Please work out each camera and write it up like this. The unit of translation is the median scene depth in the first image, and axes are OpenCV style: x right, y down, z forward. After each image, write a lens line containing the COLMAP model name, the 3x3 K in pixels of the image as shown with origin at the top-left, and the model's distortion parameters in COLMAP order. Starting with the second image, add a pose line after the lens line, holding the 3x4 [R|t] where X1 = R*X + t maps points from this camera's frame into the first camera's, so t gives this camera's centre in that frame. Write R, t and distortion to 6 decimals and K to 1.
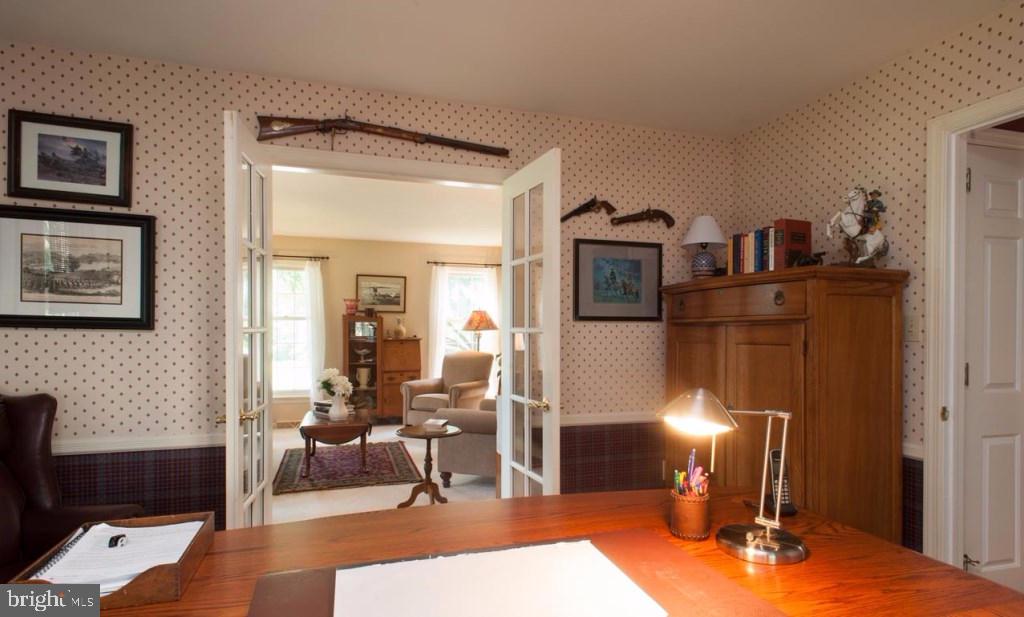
lens RADIAL K [[560.9, 0, 519.1], [0, 560.9, 336.5], [0, 0, 1]] dist [0.019848, -0.002051]
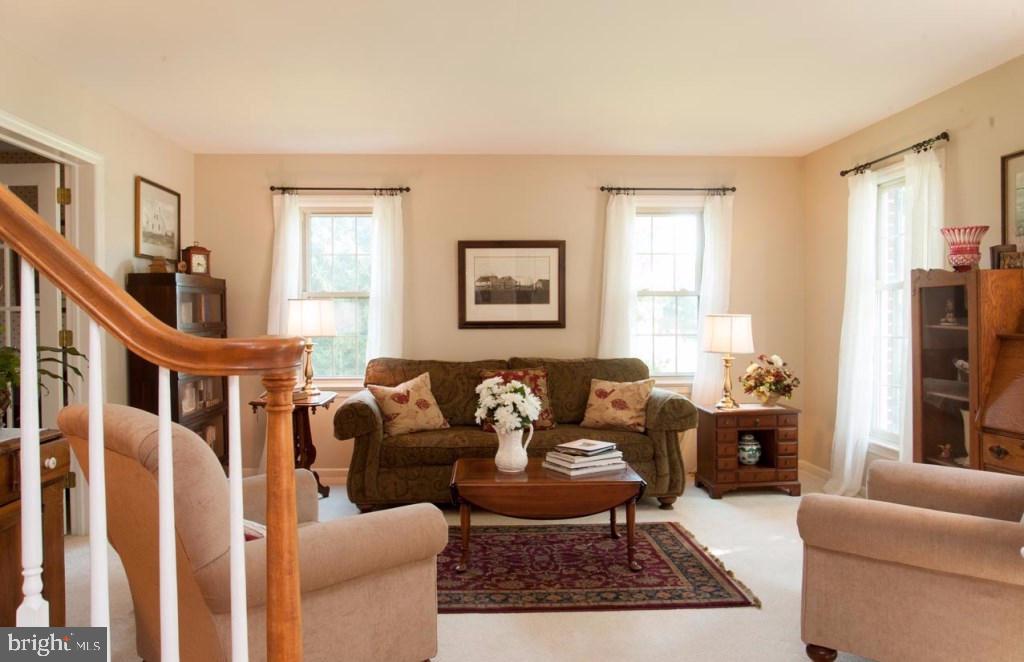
lens RADIAL K [[707.2, 0, 504.4], [0, 707.2, 331.1], [0, 0, 1]] dist [-0.052374, 0.010092]
pose [[-0.281807, 0.013997, -0.959369, 0.243452], [-0.011229, 0.999777, 0.017885, -0.000579], [0.959405, 0.015812, -0.281587, 0.834789]]
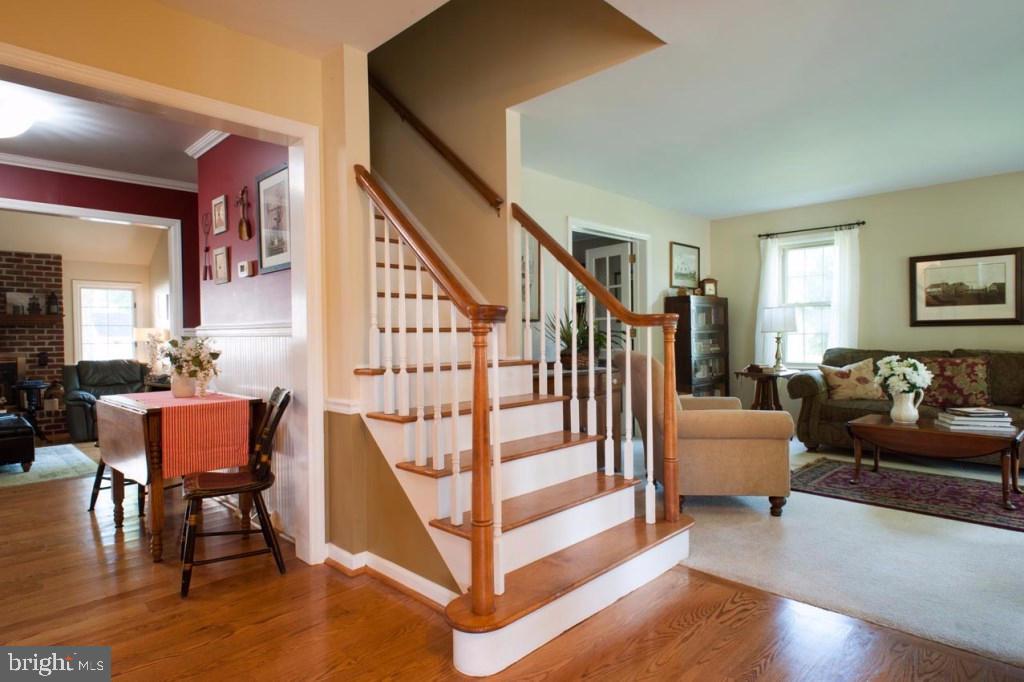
lens RADIAL K [[560.7, 0, 515.0], [0, 560.7, 341.4], [0, 0, 1]] dist [0.021330, -0.012559]
pose [[-0.895886, 0.010967, -0.444148, 0.347092], [0.002442, 0.999802, 0.019761, 0.014090], [0.444277, 0.016620, -0.895735, 1.015939]]
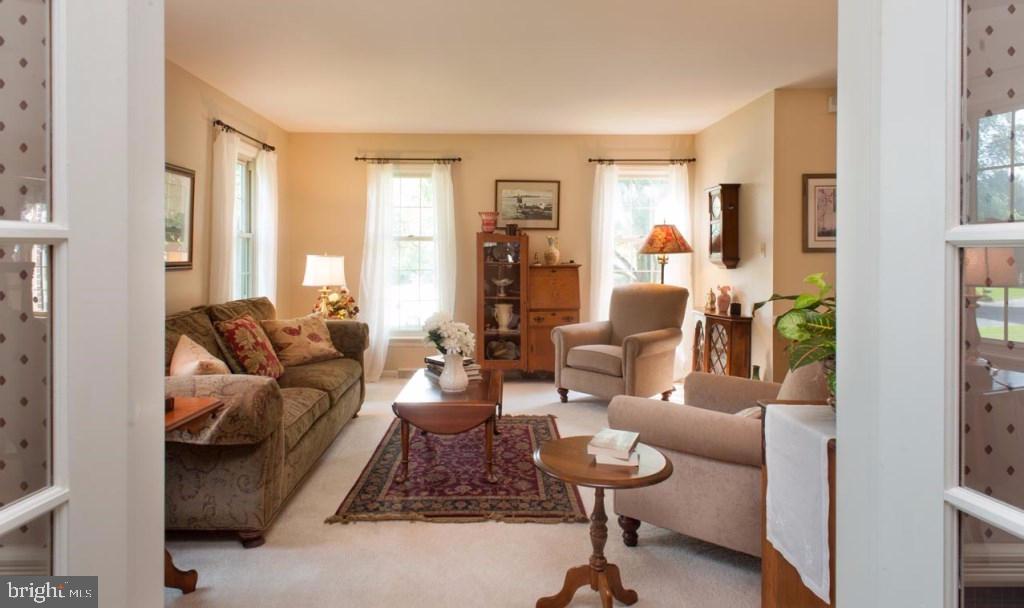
lens RADIAL K [[568.9, 0, 497.7], [0, 568.9, 256.6], [0, 0, 1]] dist [0.013585, -0.000884]
pose [[0.951590, 0.000733, -0.307371, -0.051666], [-0.004143, 0.999937, -0.010441, 0.001054], [0.307344, 0.011209, 0.951533, 0.277458]]
